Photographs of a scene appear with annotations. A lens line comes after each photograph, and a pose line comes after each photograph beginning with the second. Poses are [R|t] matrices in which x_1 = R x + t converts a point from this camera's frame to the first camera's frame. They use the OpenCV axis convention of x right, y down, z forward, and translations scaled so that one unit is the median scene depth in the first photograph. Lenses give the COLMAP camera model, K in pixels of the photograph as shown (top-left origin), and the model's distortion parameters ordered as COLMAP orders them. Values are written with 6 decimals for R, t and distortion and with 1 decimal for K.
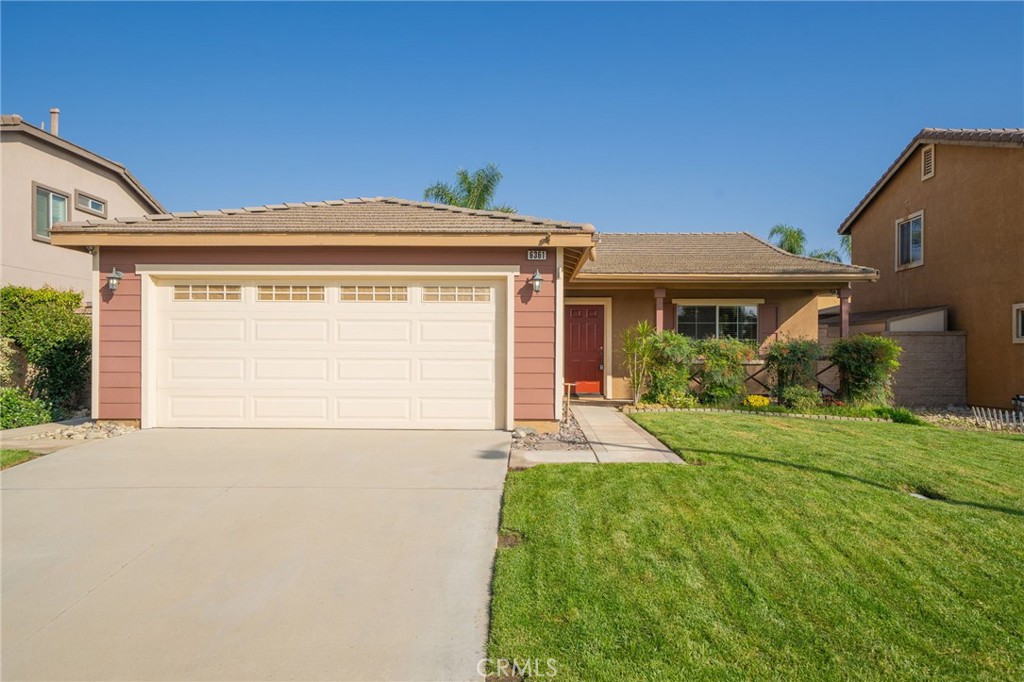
lens RADIAL K [[624.9, 0, 510.0], [0, 624.9, 348.7], [0, 0, 1]] dist [0.004555, 0.000067]
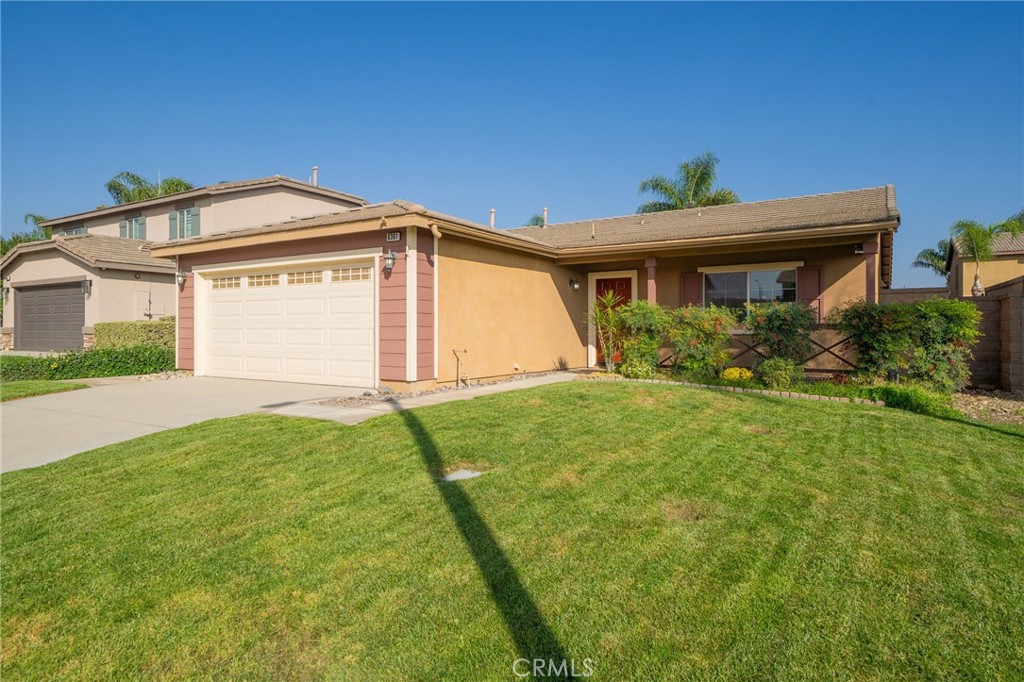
lens RADIAL K [[532.2, 0, 514.1], [0, 532.2, 321.2], [0, 0, 1]] dist [0.000274, -0.000084]
pose [[0.882689, -0.013202, -0.469772, 0.515301], [0.009094, 0.999898, -0.011012, 0.013228], [0.469870, 0.005448, 0.882719, 0.178598]]
